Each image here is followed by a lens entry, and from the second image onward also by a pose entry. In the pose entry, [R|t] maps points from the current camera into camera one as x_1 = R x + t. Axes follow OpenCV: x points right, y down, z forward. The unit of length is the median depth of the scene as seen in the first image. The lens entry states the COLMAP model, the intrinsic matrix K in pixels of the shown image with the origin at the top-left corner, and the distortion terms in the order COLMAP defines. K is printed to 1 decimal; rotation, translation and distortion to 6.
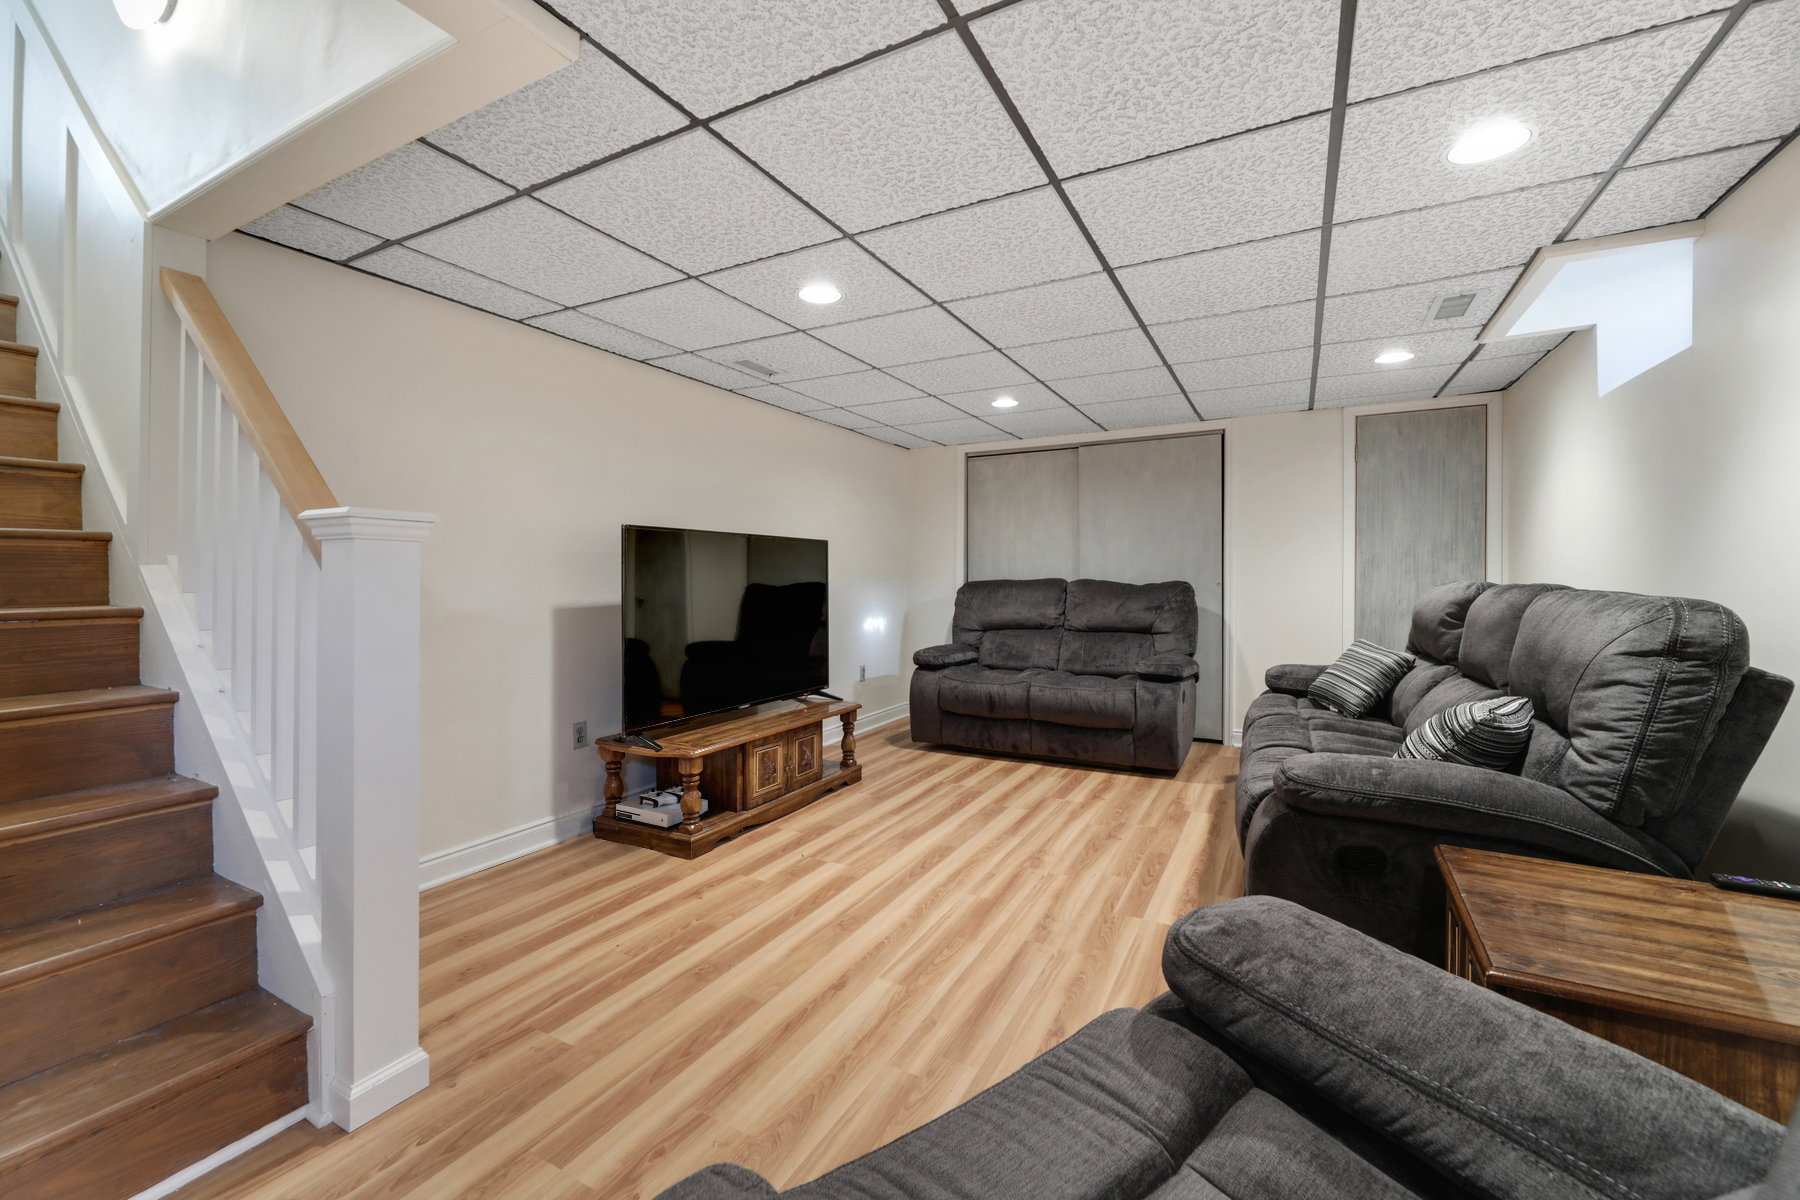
lens RADIAL K [[734.4, 0, 901.8], [0, 734.4, 571.1], [0, 0, 1]] dist [0.003193, -0.000126]
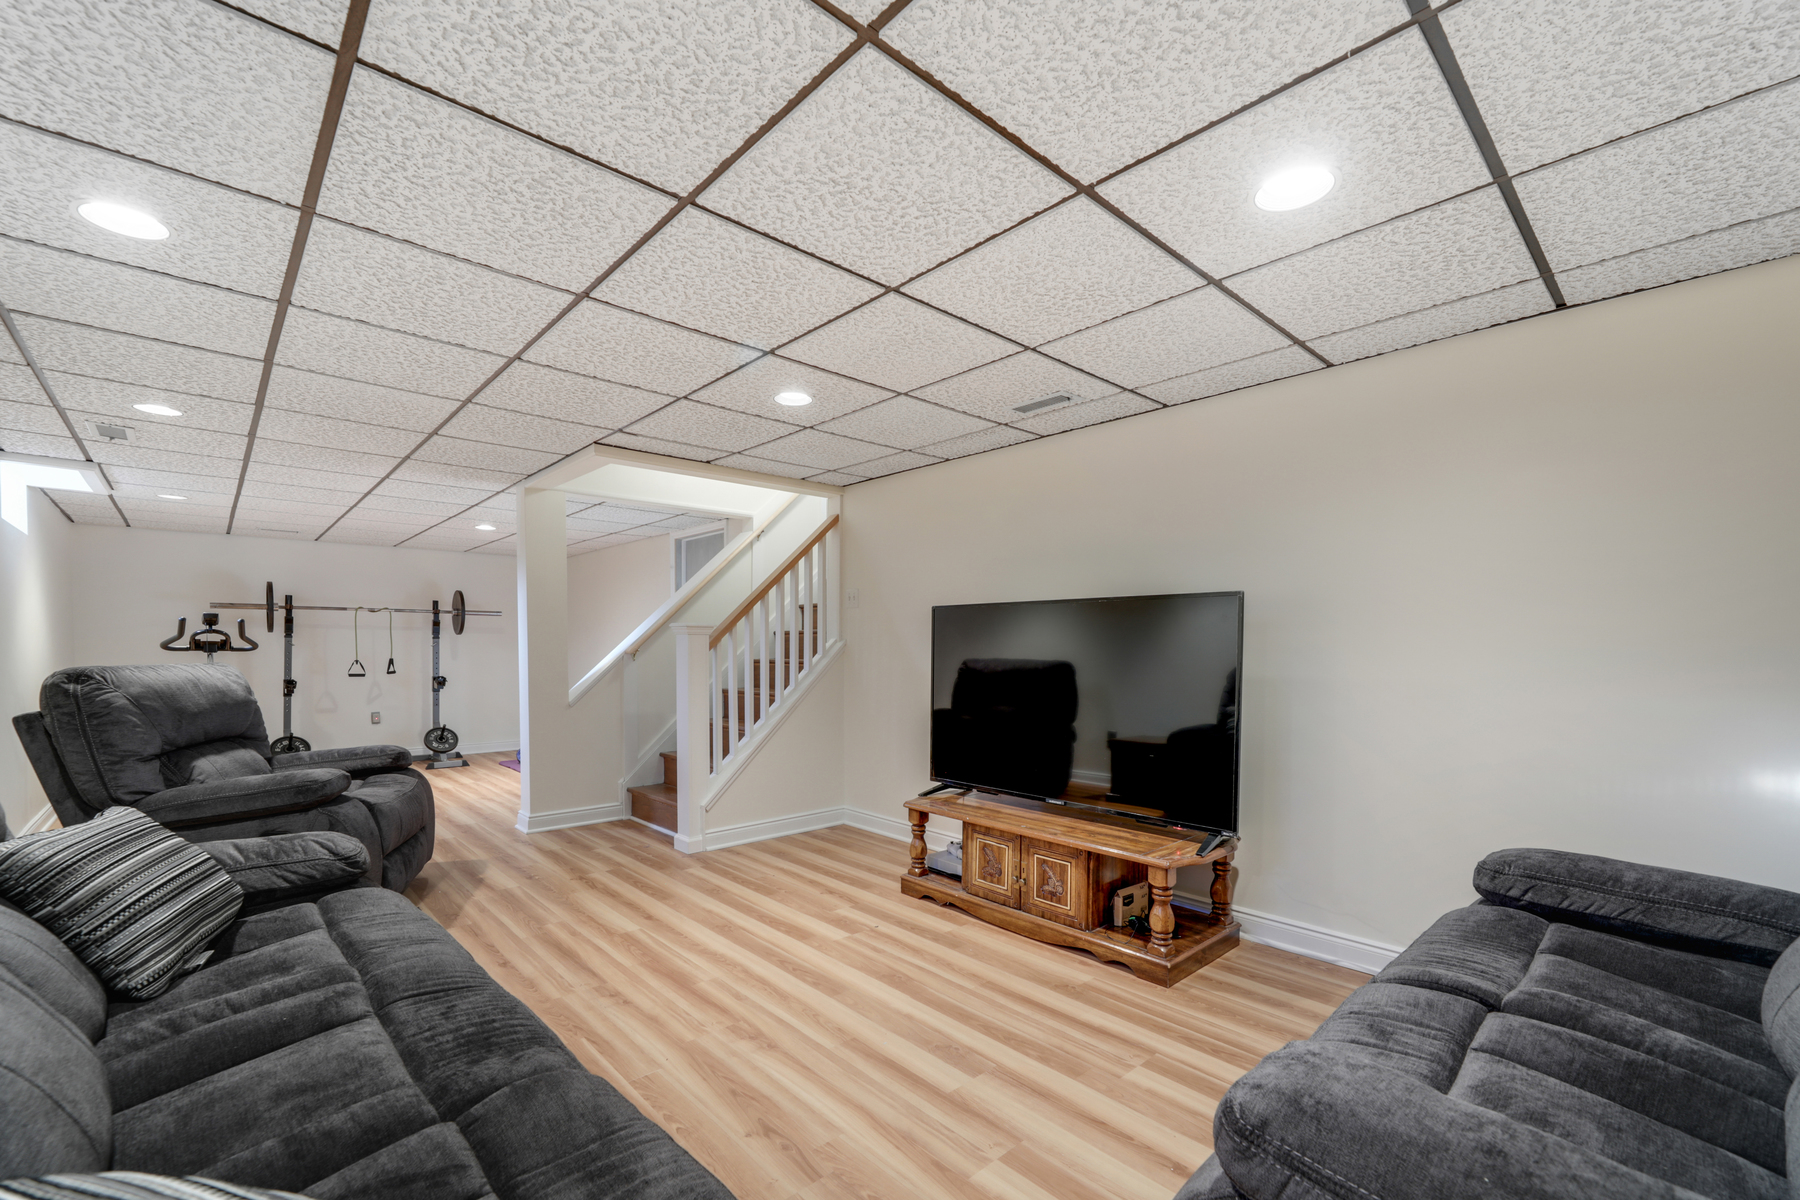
lens RADIAL K [[758.0, 0, 896.4], [0, 758.0, 633.7], [0, 0, 1]] dist [0.000562, -0.000100]
pose [[-0.329712, -0.012138, -0.944003, 0.831233], [0.007646, 0.999850, -0.015527, -0.001913], [0.944050, -0.012338, -0.329570, 1.343270]]
